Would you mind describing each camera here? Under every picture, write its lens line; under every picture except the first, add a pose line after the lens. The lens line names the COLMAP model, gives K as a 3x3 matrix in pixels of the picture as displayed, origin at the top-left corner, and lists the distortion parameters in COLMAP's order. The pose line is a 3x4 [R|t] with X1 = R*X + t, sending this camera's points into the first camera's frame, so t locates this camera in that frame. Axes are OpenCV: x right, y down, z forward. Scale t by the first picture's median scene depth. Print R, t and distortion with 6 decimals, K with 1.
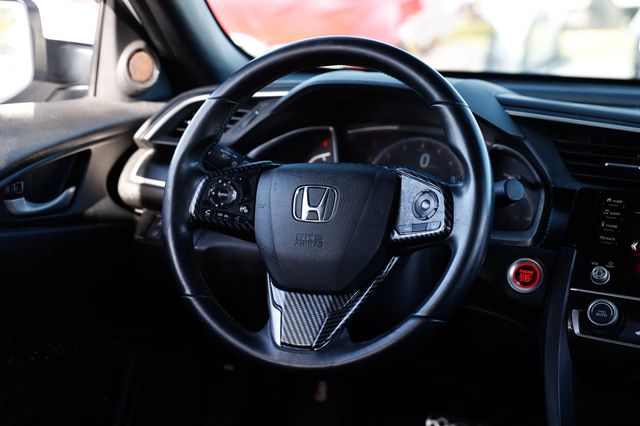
lens RADIAL K [[1074.9, 0, 320.0], [0, 1074.9, 213.0], [0, 0, 1]] dist [0.196286, 0.011433]
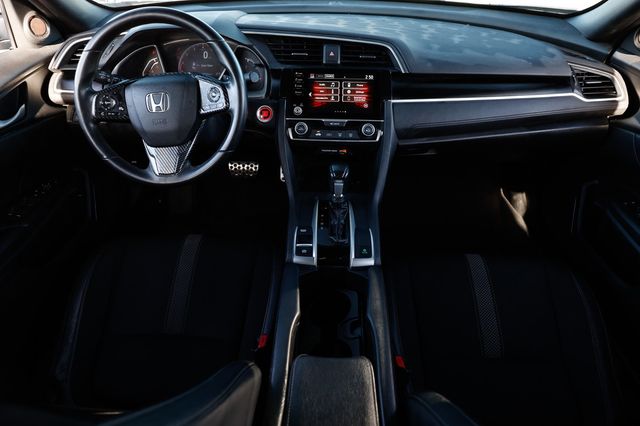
lens RADIAL K [[429.4, 0, 320.0], [0, 429.4, 213.0], [0, 0, 1]] dist [-0.111714, 0.082477]
pose [[0.931984, -0.242141, 0.269767, 0.014480], [0.111278, 0.899358, 0.422816, -0.113435], [-0.344998, -0.364038, 0.865132, 0.153843]]
